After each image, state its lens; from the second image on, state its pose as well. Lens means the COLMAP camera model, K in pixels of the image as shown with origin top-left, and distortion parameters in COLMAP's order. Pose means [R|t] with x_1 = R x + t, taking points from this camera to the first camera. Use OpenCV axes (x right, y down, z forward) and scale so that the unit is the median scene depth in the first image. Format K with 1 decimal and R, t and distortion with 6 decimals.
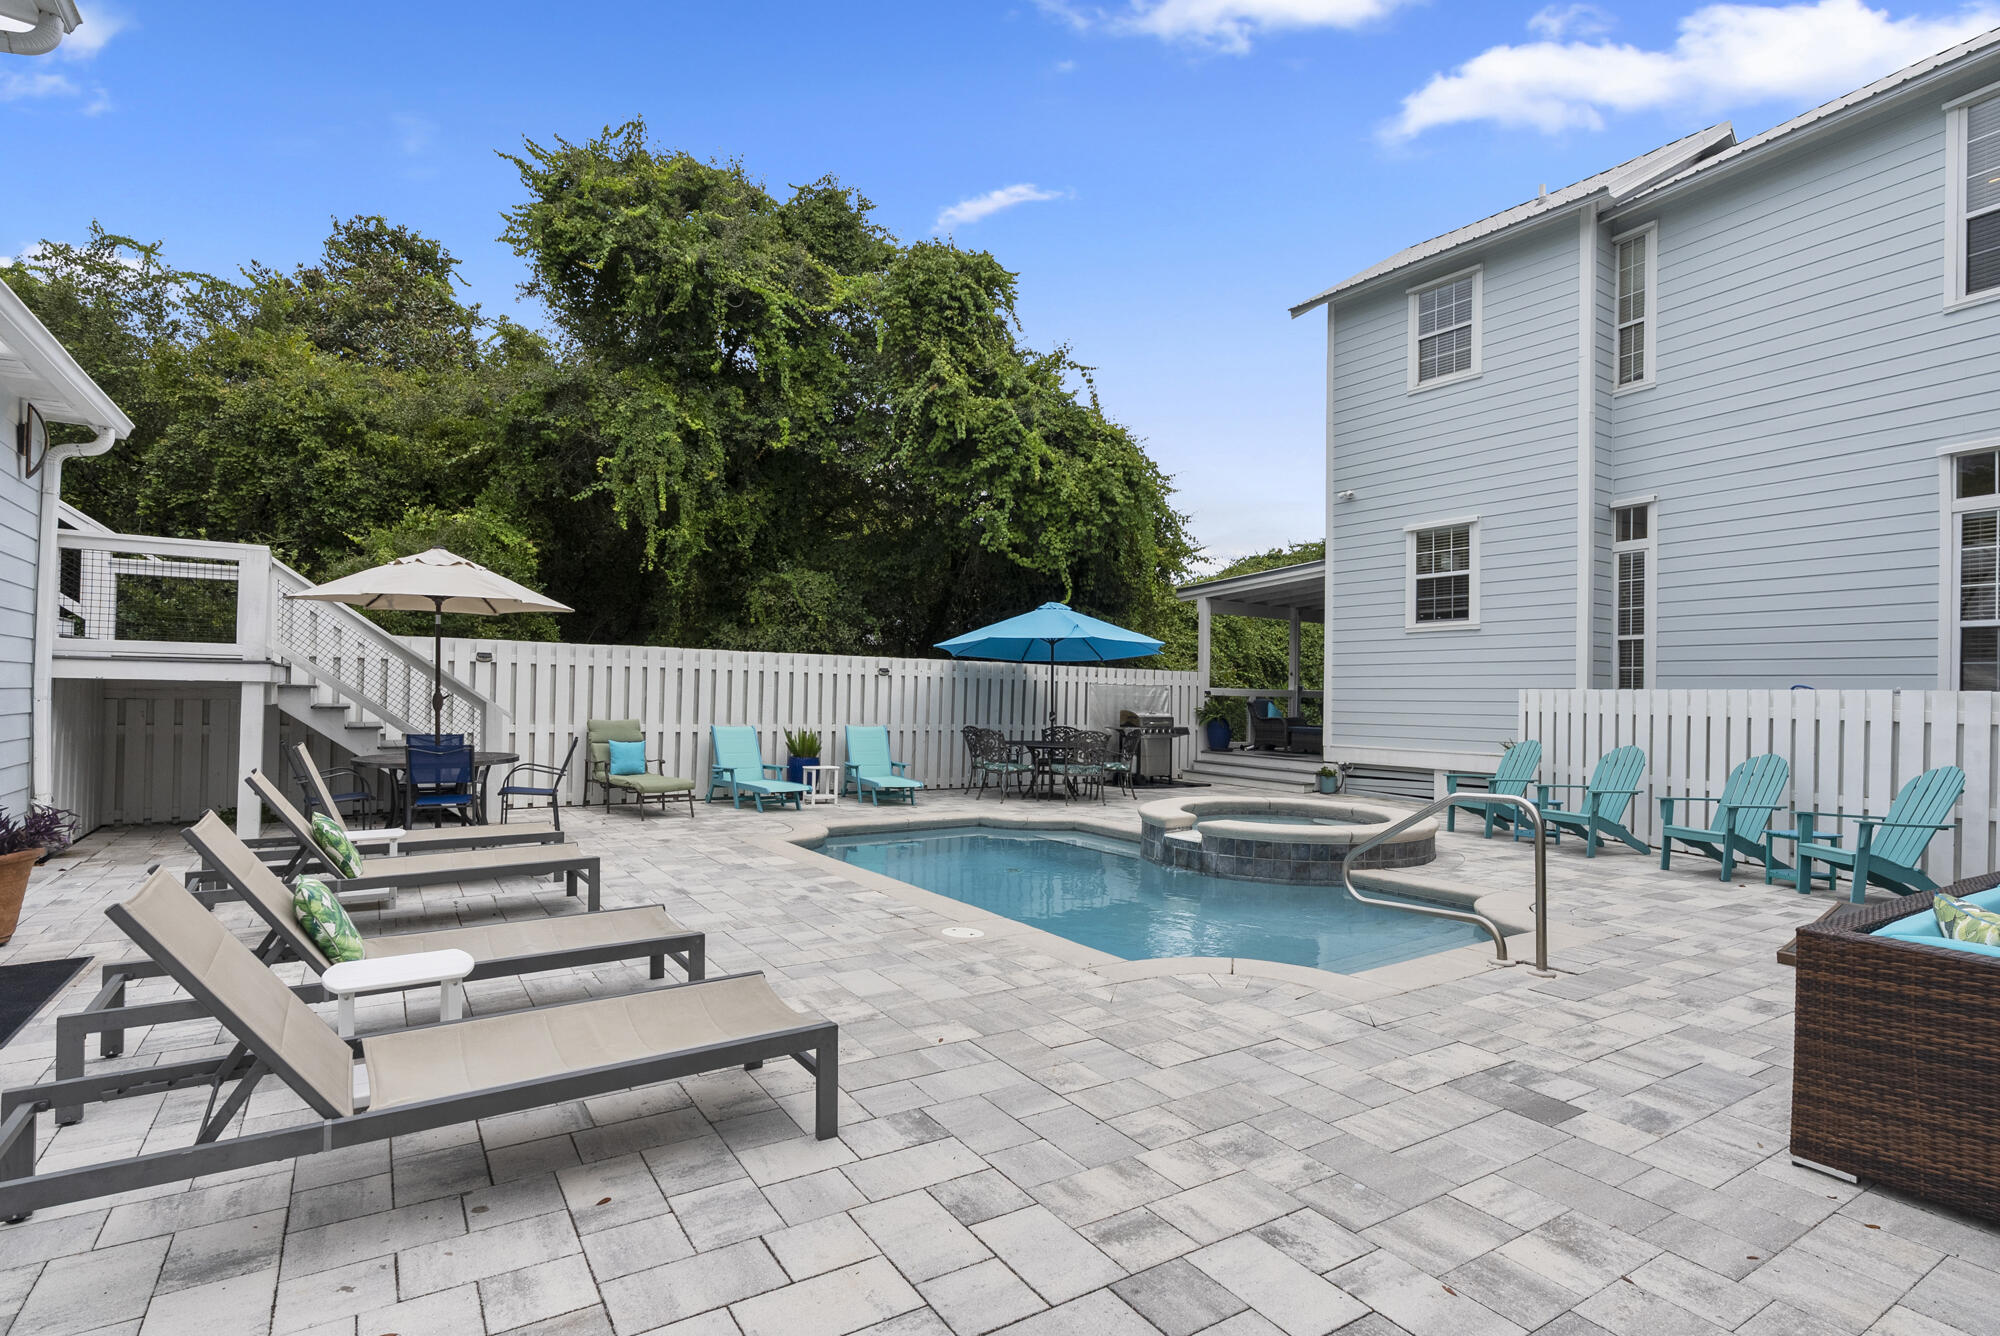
lens RADIAL K [[1007.5, 0, 1002.2], [0, 1007.5, 682.1], [0, 0, 1]] dist [-0.002549, -0.000248]
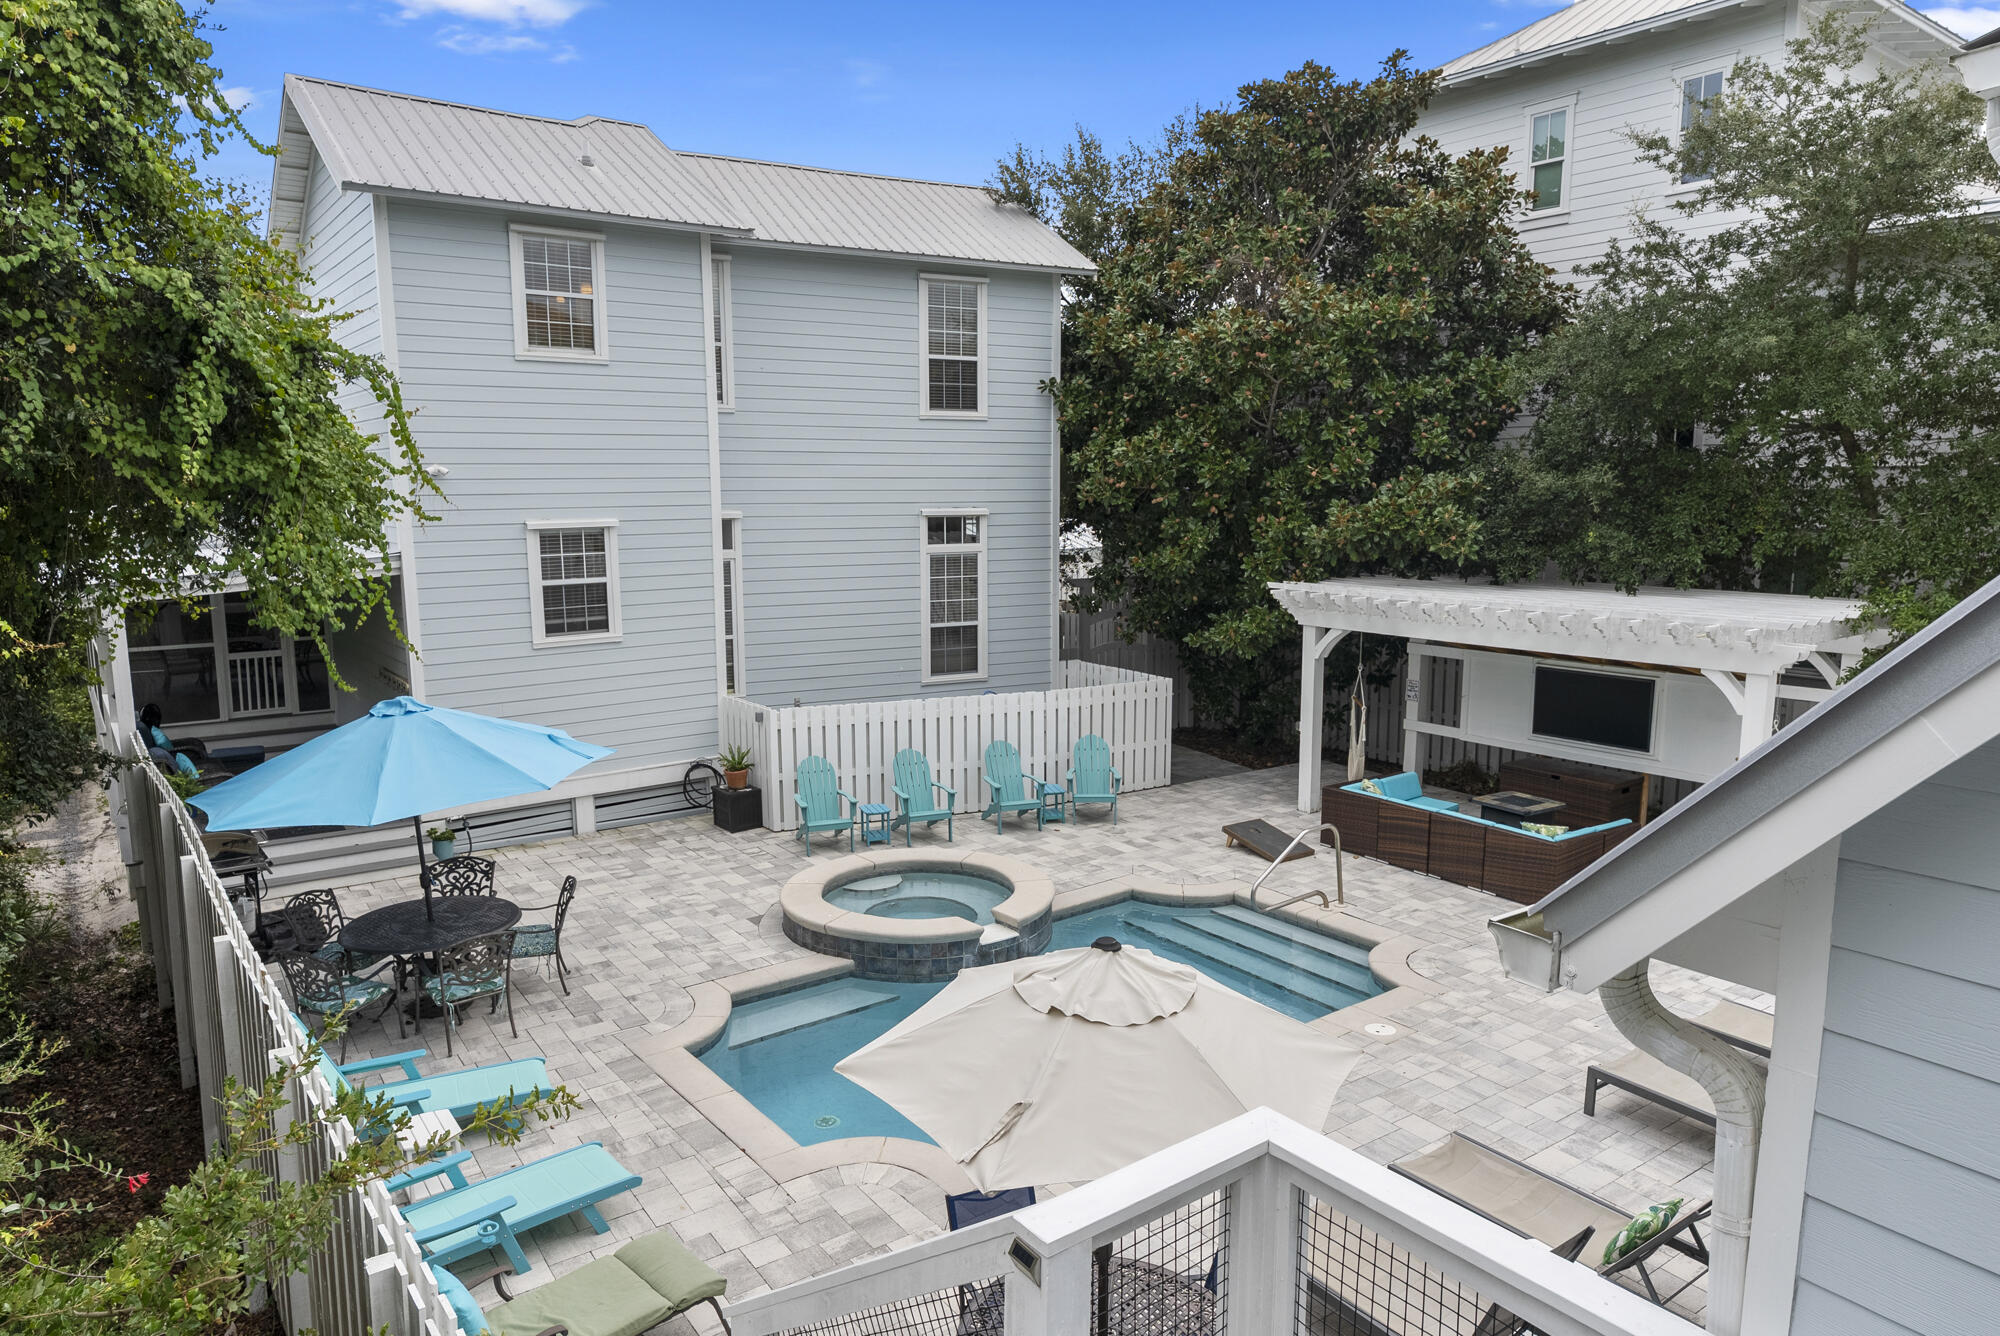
lens RADIAL K [[1291.5, 0, 1000.0], [0, 1291.5, 668.0], [0, 0, 1]] dist [0.030766, 0.000093]
pose [[-0.051048, -0.170468, 0.984040, -1.755957], [-0.014250, 0.985349, 0.169955, -0.563485], [-0.998595, -0.005347, -0.052729, 1.671631]]
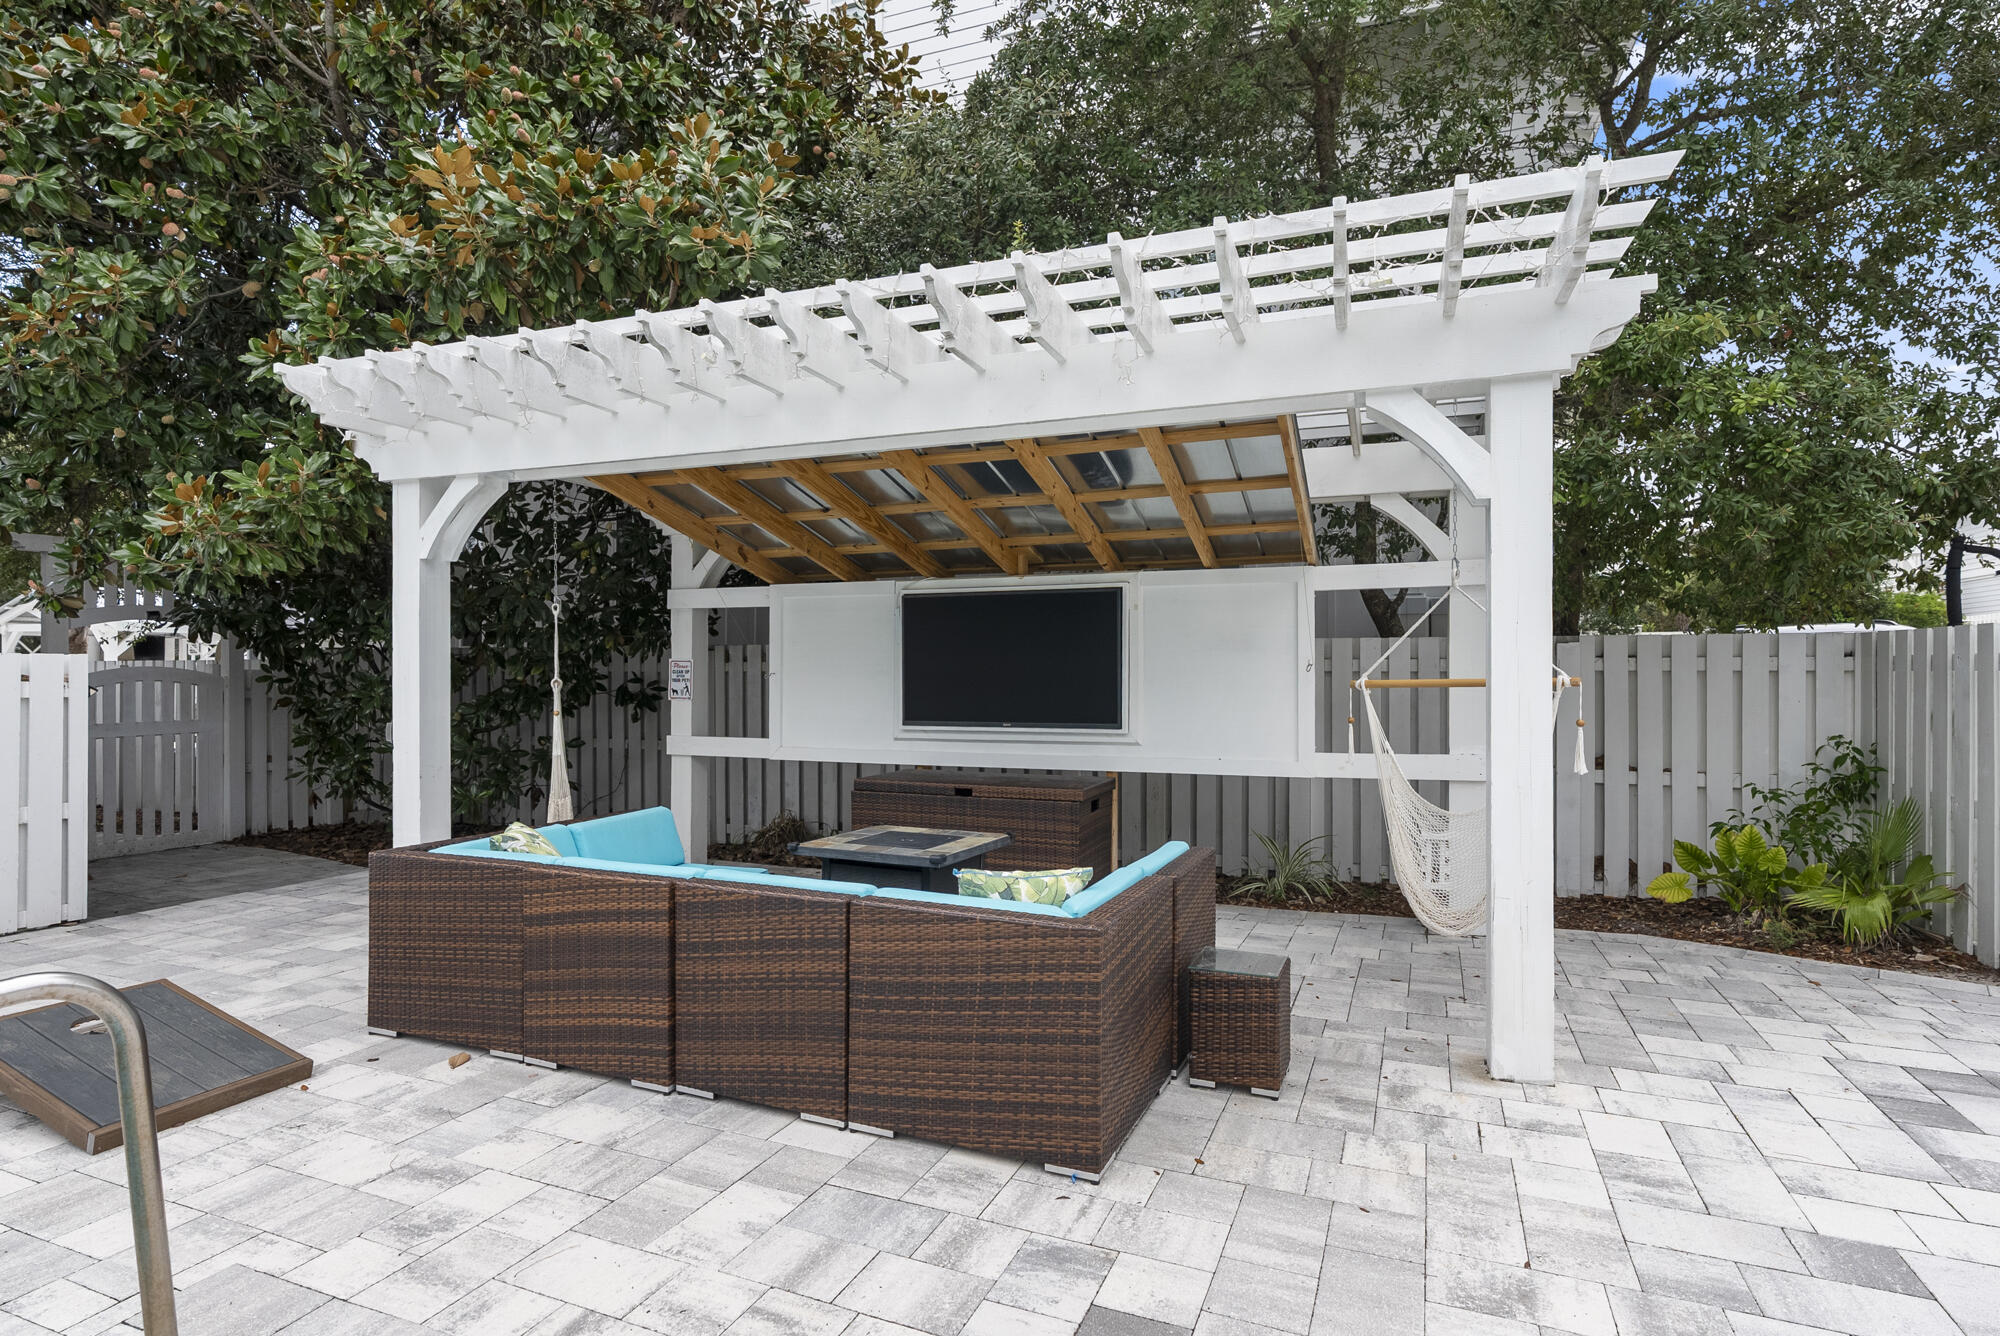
lens RADIAL K [[1007.5, 0, 1002.2], [0, 1007.5, 682.1], [0, 0, 1]] dist [-0.002549, -0.000248]
pose [[-0.571931, -0.029824, 0.819759, 0.047510], [-0.026562, 0.999488, 0.017830, 0.000401], [-0.819871, -0.011577, -0.572431, 0.879161]]
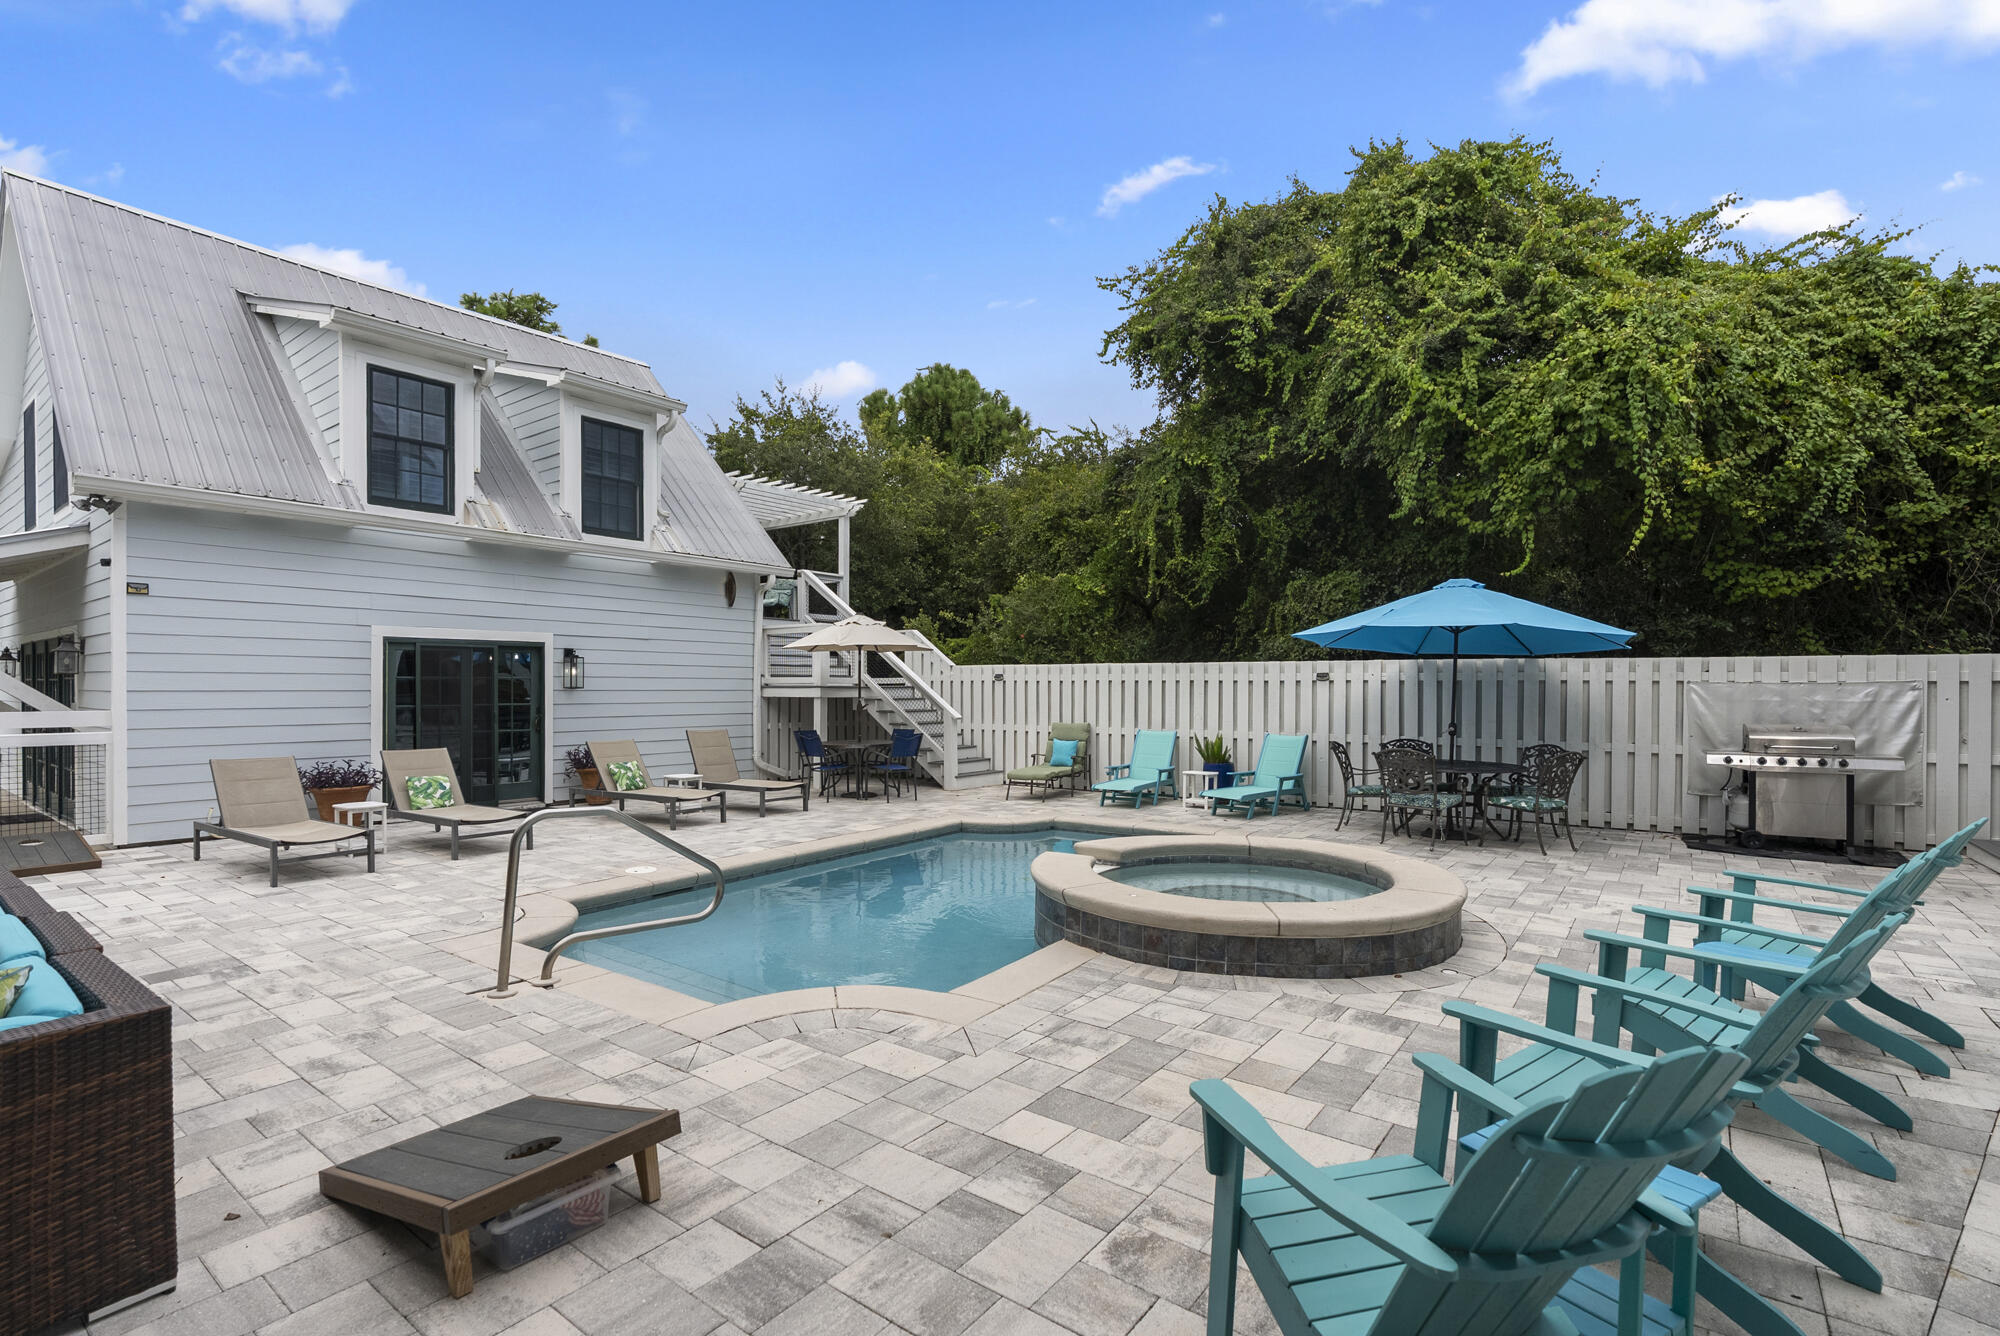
lens RADIAL K [[932.3, 0, 939.6], [0, 932.3, 667.3], [0, 0, 1]] dist [0.022059, 0.000285]
pose [[0.299353, -0.040207, -0.953295, 1.392852], [0.014298, 0.999189, -0.037653, 0.018062], [0.954035, -0.002359, 0.299685, 1.033587]]
